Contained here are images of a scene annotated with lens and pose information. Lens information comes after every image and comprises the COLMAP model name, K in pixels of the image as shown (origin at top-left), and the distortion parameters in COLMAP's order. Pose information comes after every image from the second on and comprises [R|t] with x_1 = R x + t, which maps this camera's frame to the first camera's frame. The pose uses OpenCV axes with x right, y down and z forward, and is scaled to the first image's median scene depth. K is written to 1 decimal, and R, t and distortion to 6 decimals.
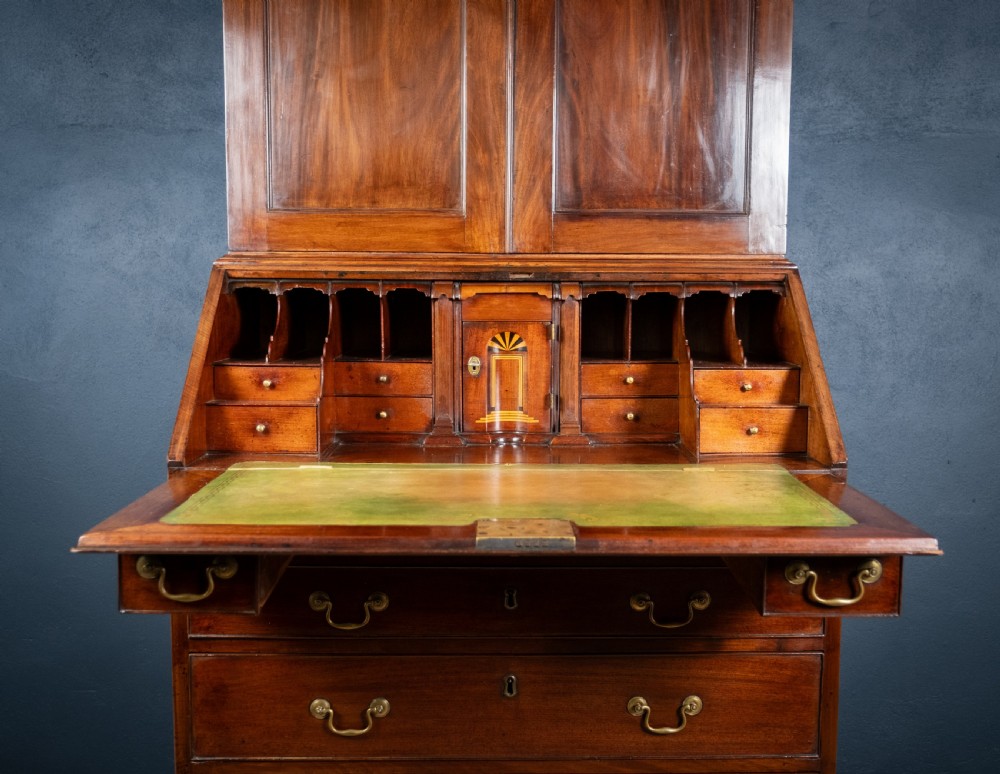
lens RADIAL K [[1065.1, 0, 519.1], [0, 1065.1, 376.4], [0, 0, 1]] dist [-0.016825, 0.000000]
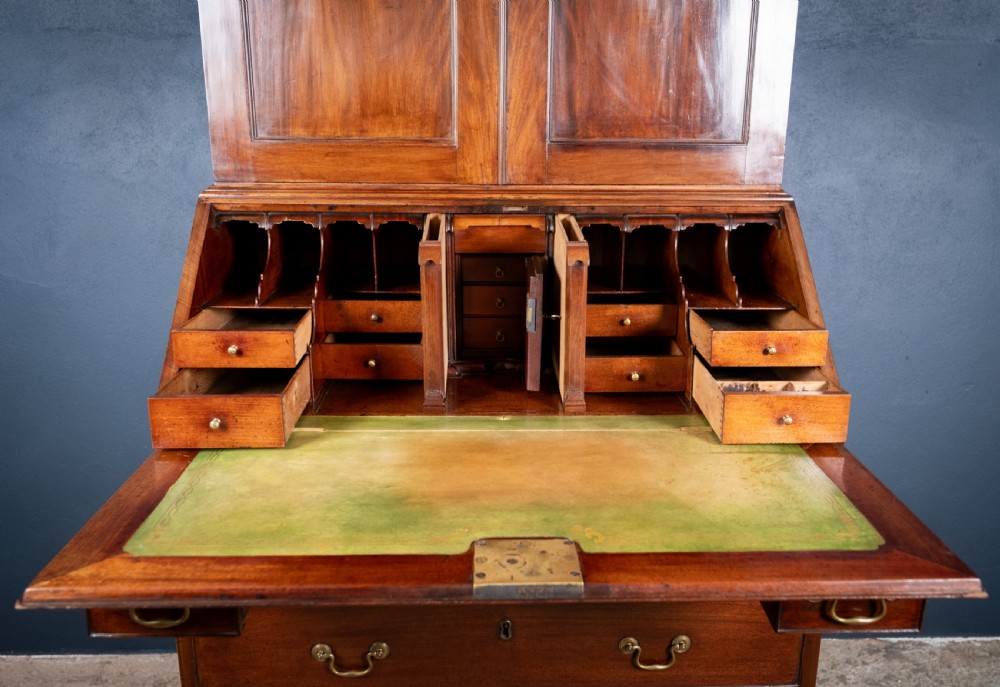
lens RADIAL K [[837.6, 0, 516.4], [0, 837.6, 333.4], [0, 0, 1]] dist [0.002350, -0.007797]
pose [[0.999843, -0.002134, 0.017589, -0.010268], [-0.000897, 0.985348, 0.170554, -0.112456], [-0.017695, -0.170543, 0.985191, 0.215262]]
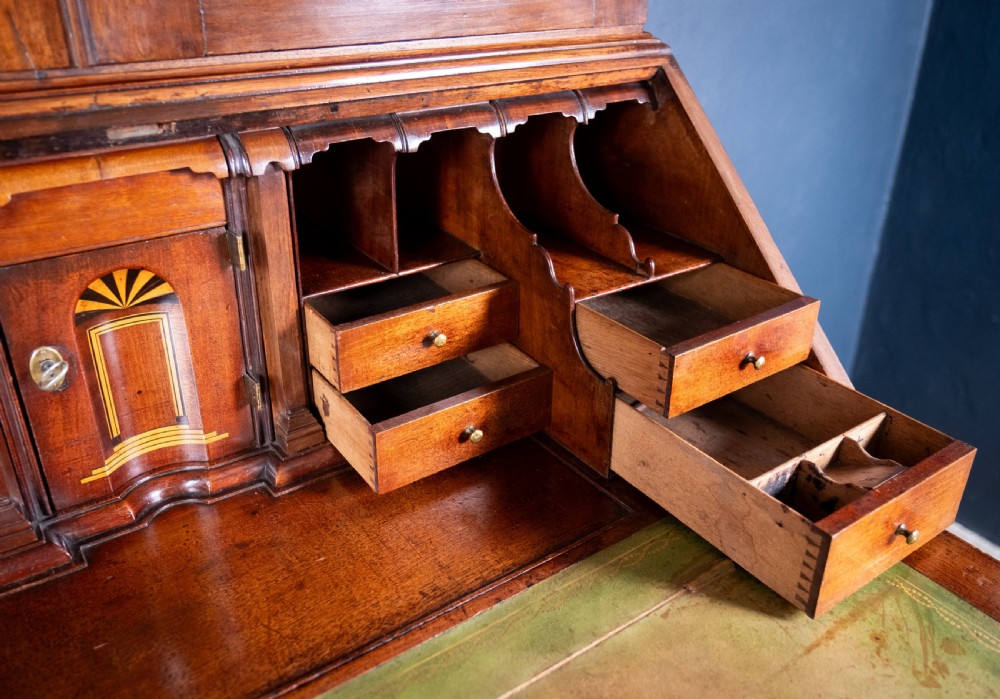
lens RADIAL K [[867.0, 0, 533.6], [0, 867.0, 349.6], [0, 0, 1]] dist [0.002108, -0.012673]
pose [[0.805209, -0.255860, 0.534952, -0.068054], [0.023653, 0.915266, 0.402156, -0.142307], [-0.592519, -0.311166, 0.743032, 0.668414]]
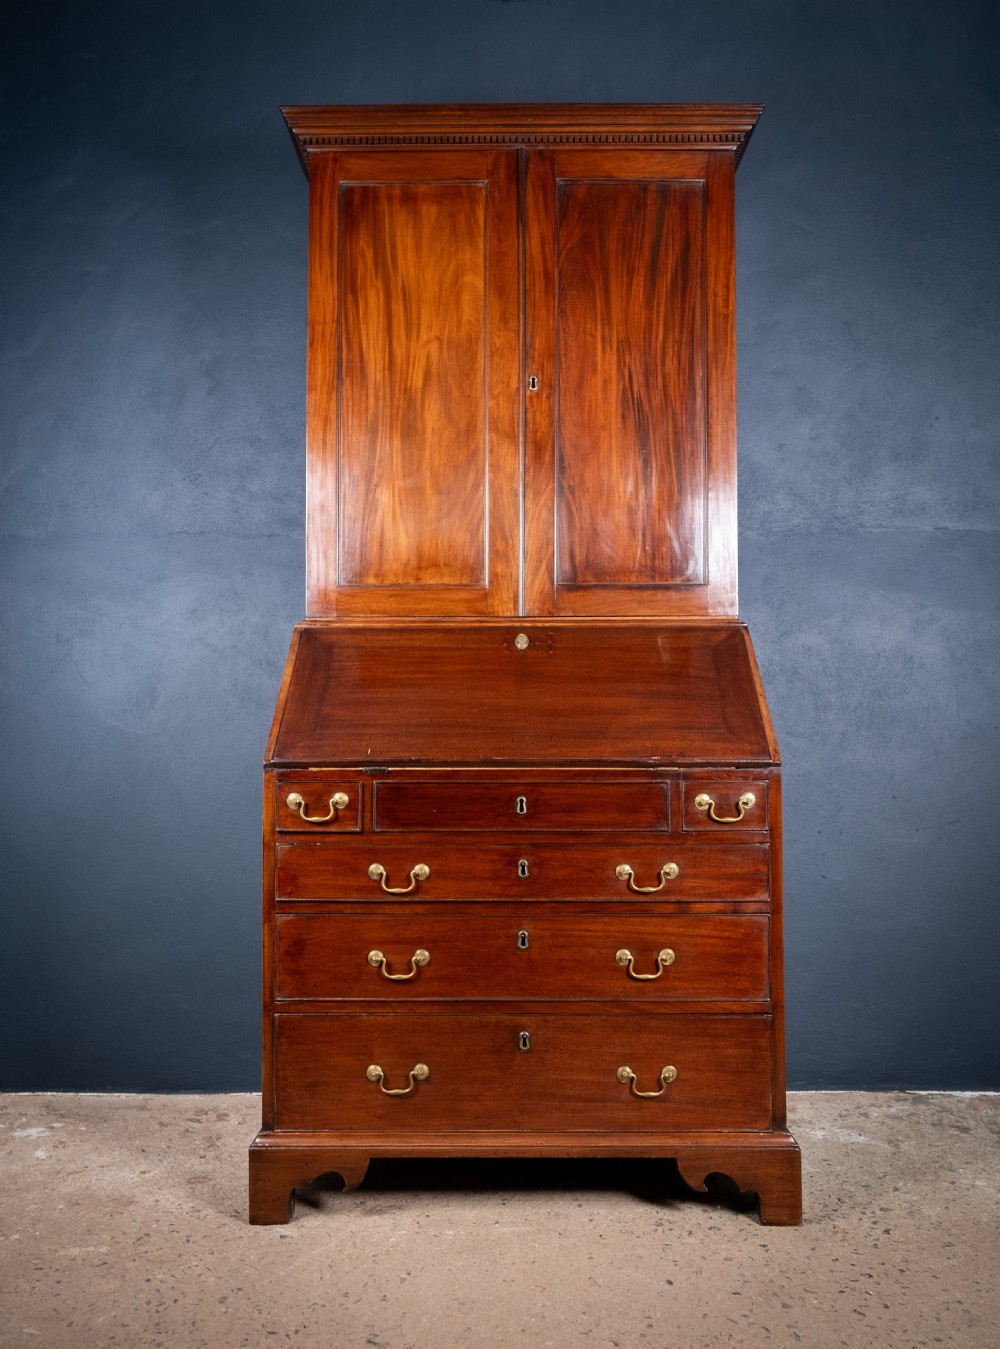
lens RADIAL K [[1046.4, 0, 503.7], [0, 1046.4, 668.5], [0, 0, 1]] dist [-0.010576, -0.005698]
pose [[0.999207, -0.010248, -0.038471, 0.016991], [0.005006, 0.990975, -0.133953, 0.116851], [0.039496, 0.133654, 0.990241, -0.250547]]
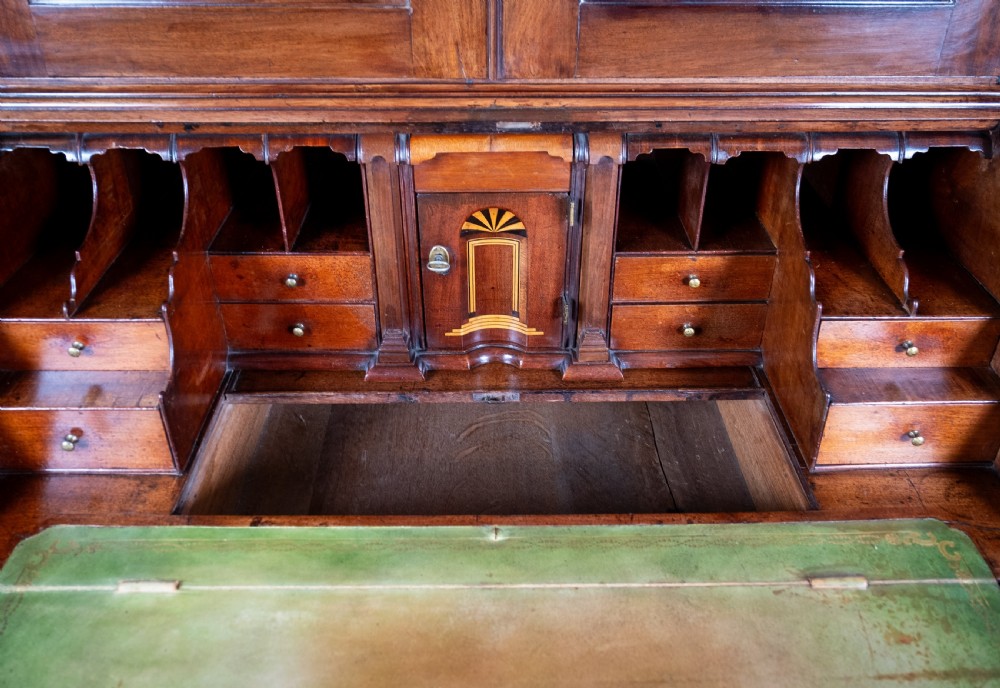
lens RADIAL K [[837.6, 0, 501.1], [0, 837.6, 287.9], [0, 0, 1]] dist [0.002350, -0.007797]
pose [[0.999973, 0.000203, -0.007411, -0.003577], [0.003080, 0.897932, 0.440124, -0.208388], [0.006744, -0.440135, 0.897906, 0.571850]]
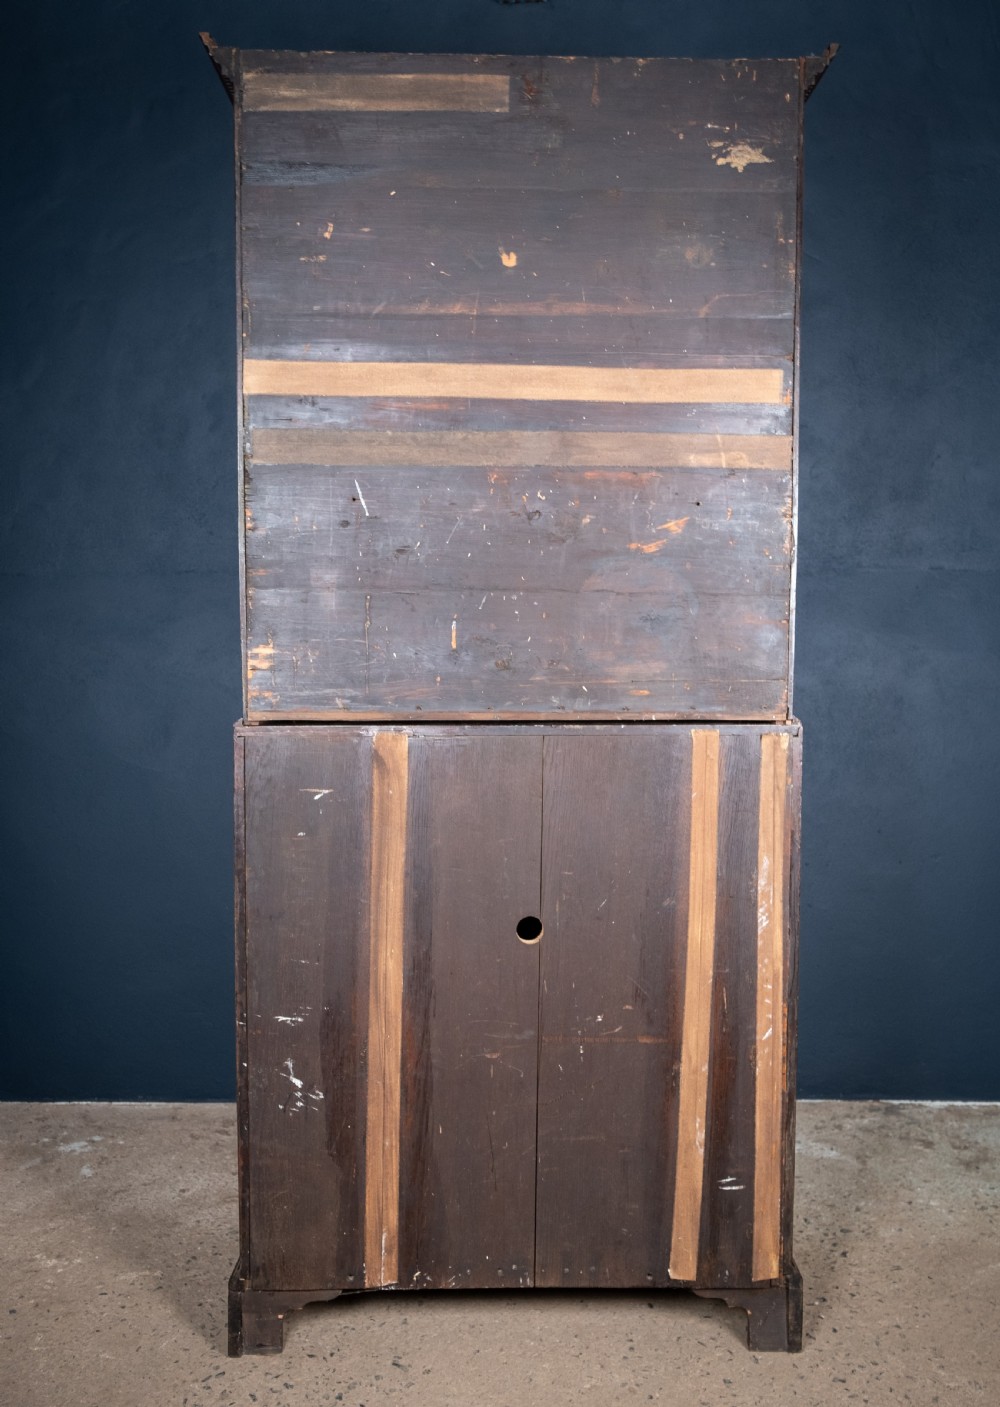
lens RADIAL K [[1127.6, 0, 506.8], [0, 1127.6, 688.4], [0, 0, 1]] dist [0.007122, -0.007677]
pose [[0.999225, -0.007021, -0.038743, 0.024804], [0.006515, 0.999892, -0.013169, -0.092647], [0.038831, 0.012906, 0.999162, -0.437479]]
